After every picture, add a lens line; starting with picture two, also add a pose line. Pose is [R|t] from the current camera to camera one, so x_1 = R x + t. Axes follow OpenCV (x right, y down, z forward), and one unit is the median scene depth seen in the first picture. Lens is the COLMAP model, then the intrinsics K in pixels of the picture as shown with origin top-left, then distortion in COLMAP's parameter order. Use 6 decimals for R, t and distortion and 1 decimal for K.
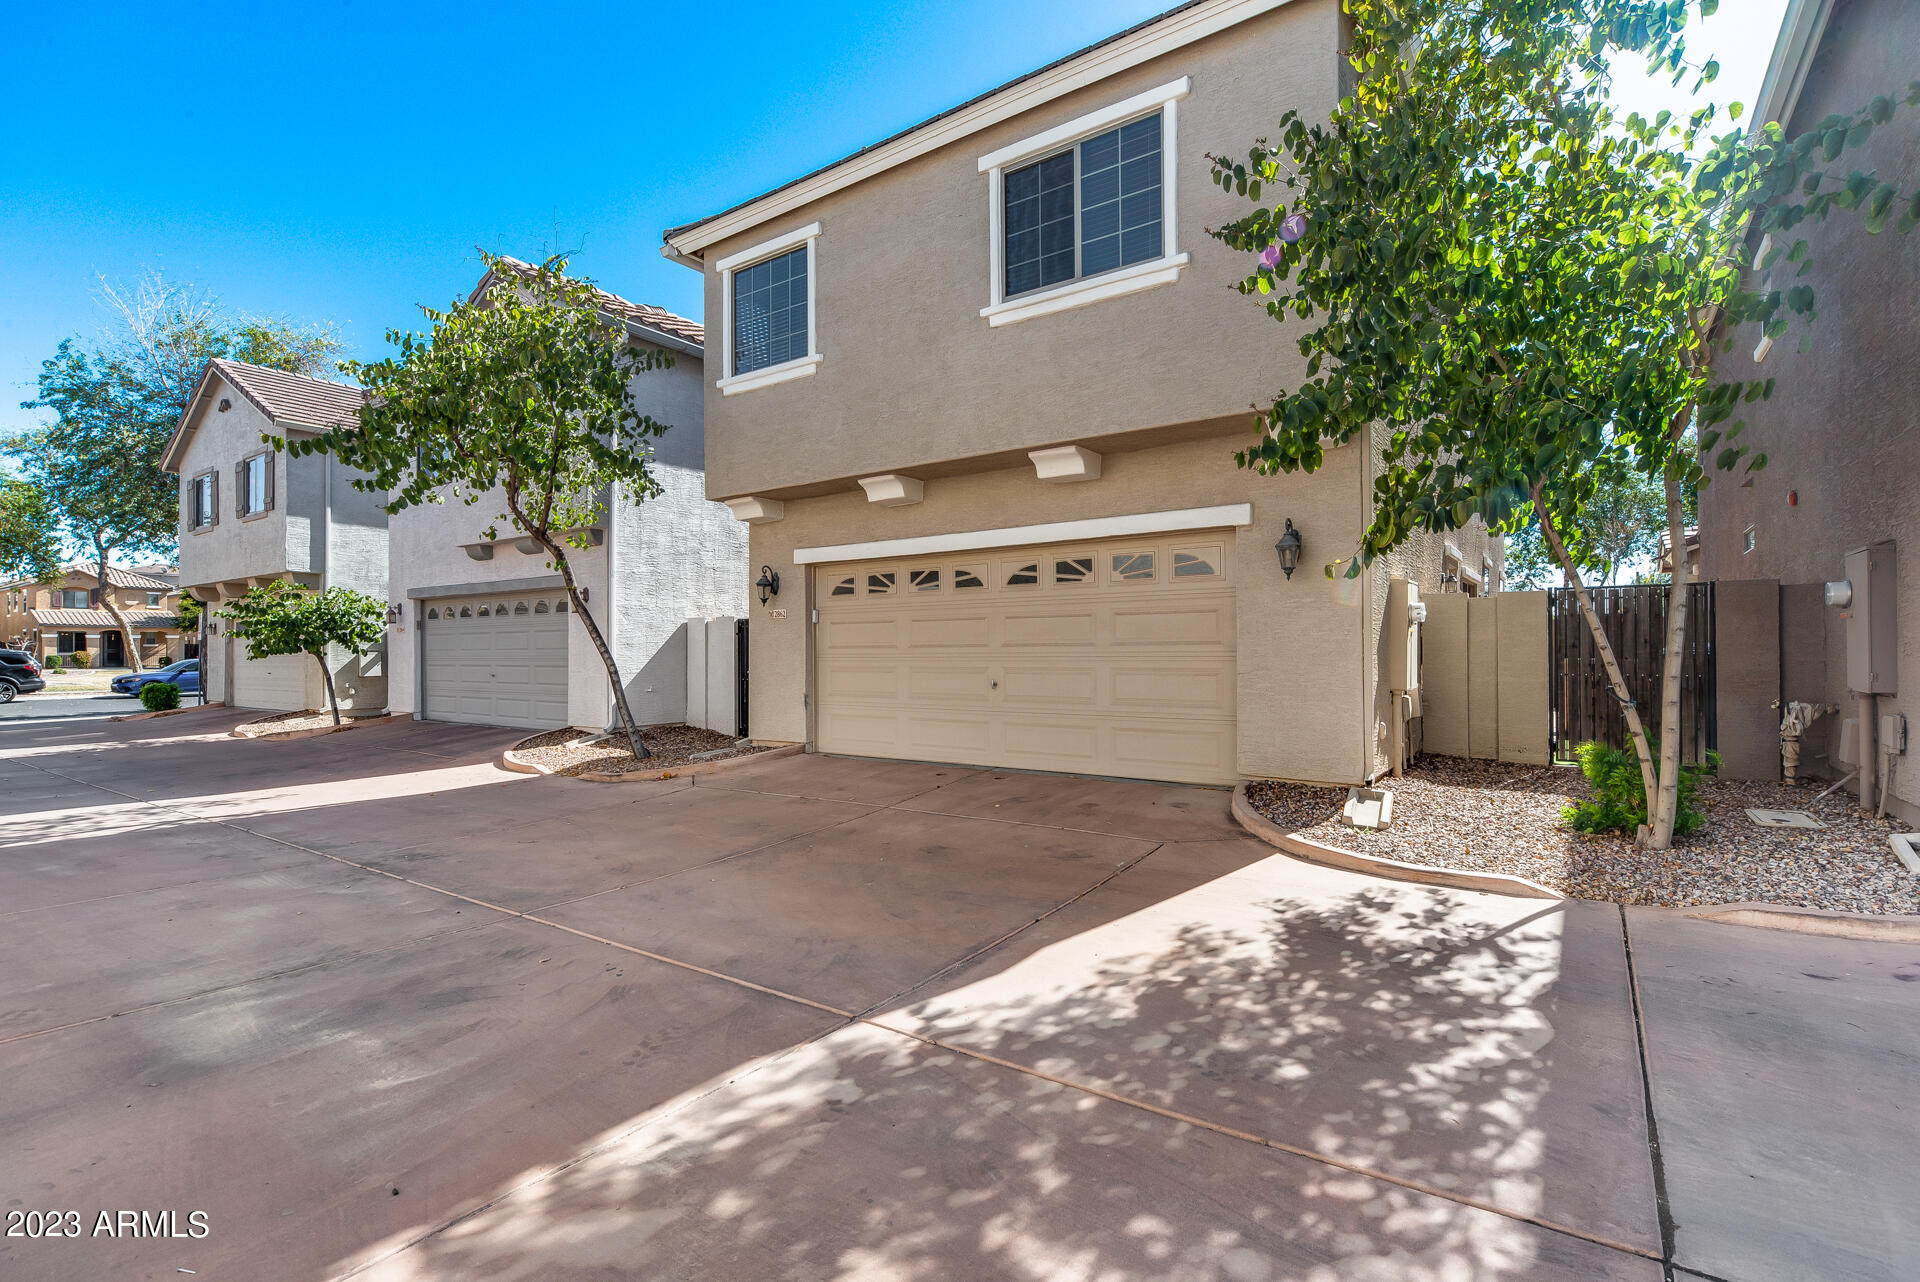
lens RADIAL K [[891.3, 0, 991.5], [0, 891.3, 636.9], [0, 0, 1]] dist [0.004337, -0.000916]
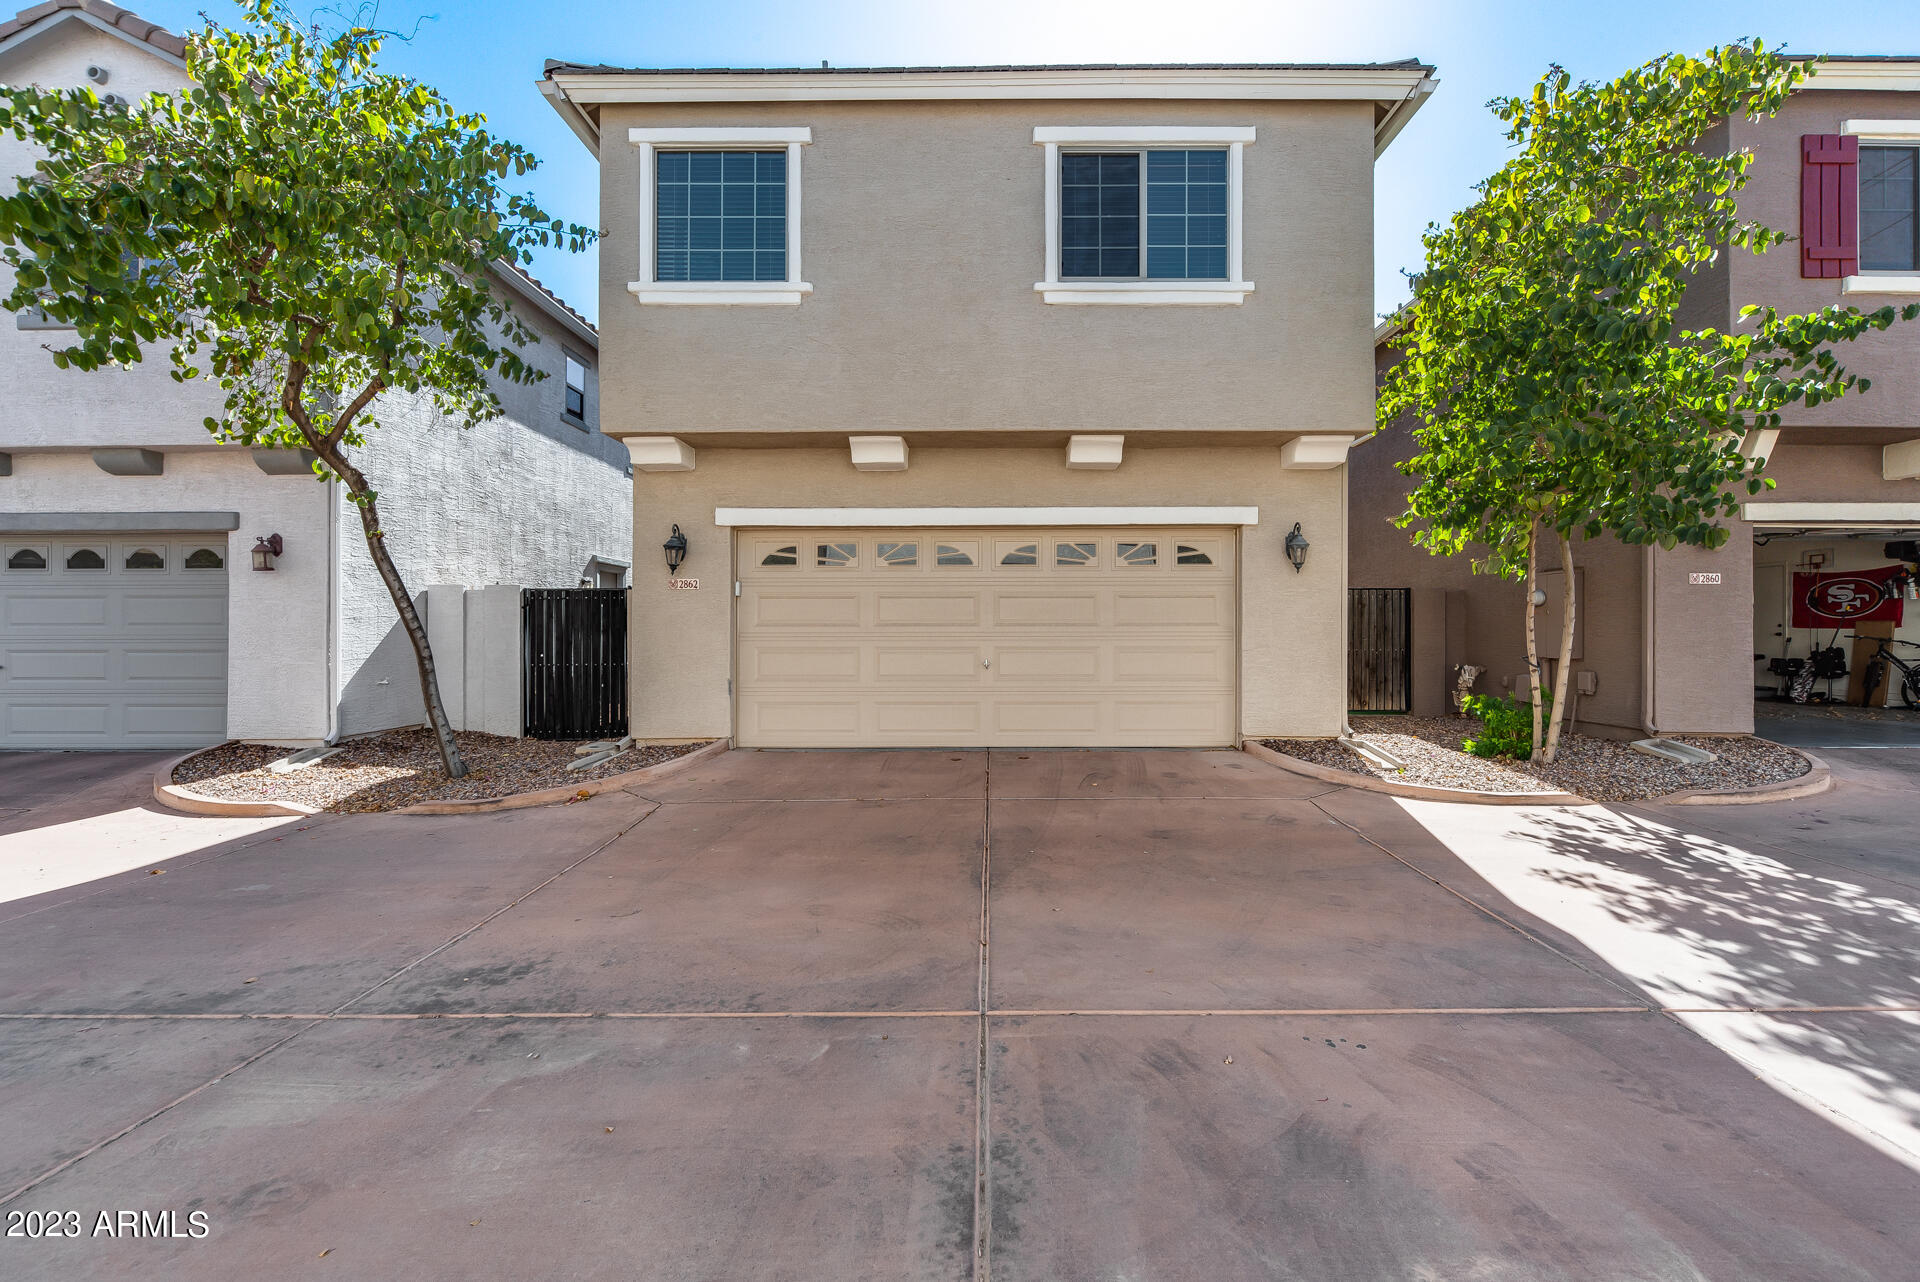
lens RADIAL K [[769.8, 0, 1002.0], [0, 769.8, 630.1], [0, 0, 1]] dist [0.000836, -0.002219]
pose [[0.820936, 0.007247, 0.570975, -0.479253], [-0.012684, 0.999904, 0.005545, 0.010807], [-0.570880, -0.011794, 0.820949, 0.292567]]
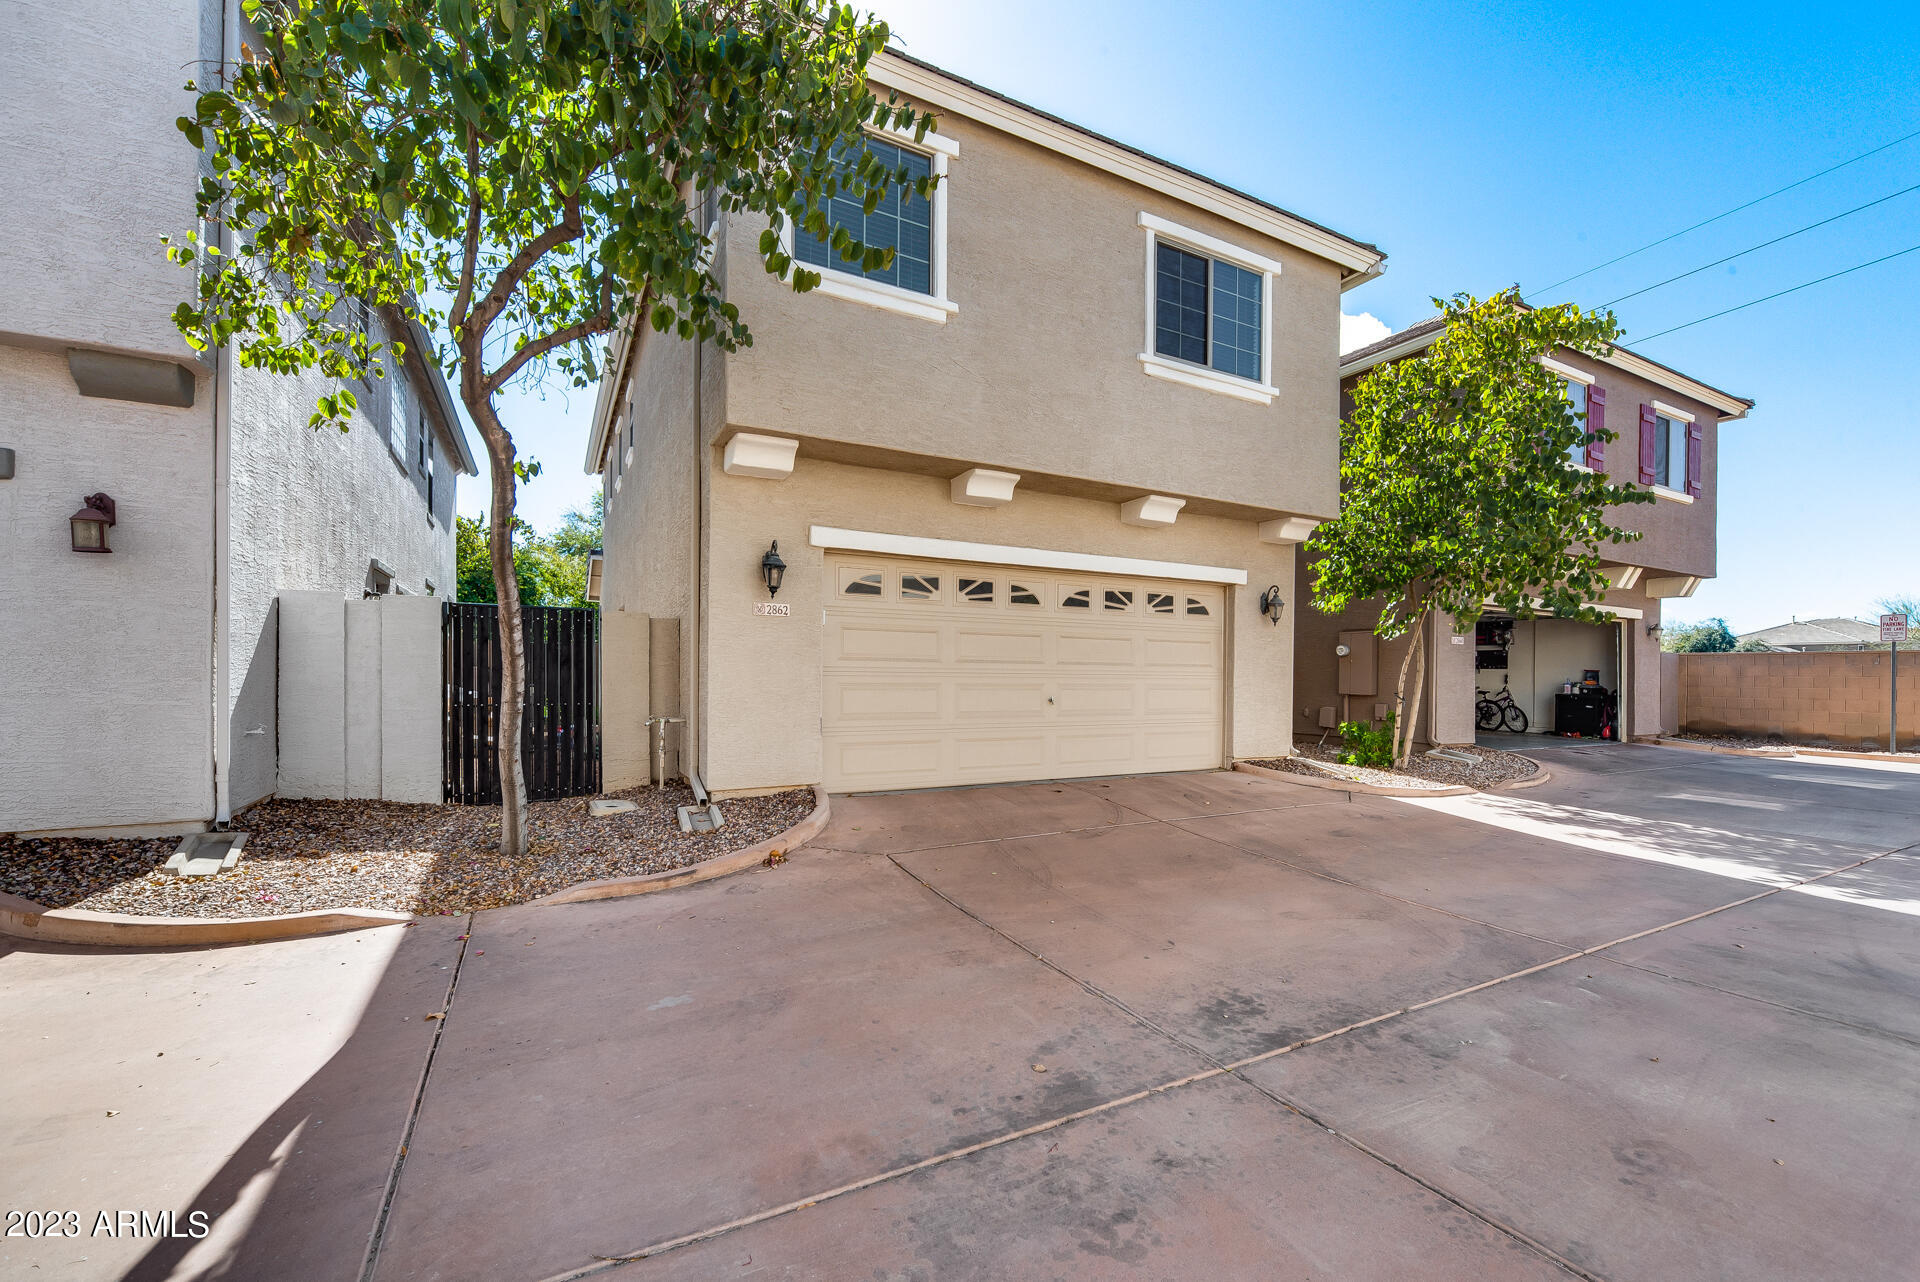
lens RADIAL K [[768.4, 0, 995.3], [0, 768.4, 675.5], [0, 0, 1]] dist [-0.000872, -0.000509]
pose [[0.452716, 0.009956, 0.891599, -0.838889], [-0.027942, 0.999605, 0.003025, 0.023994], [-0.891217, -0.026283, 0.452815, 0.662614]]
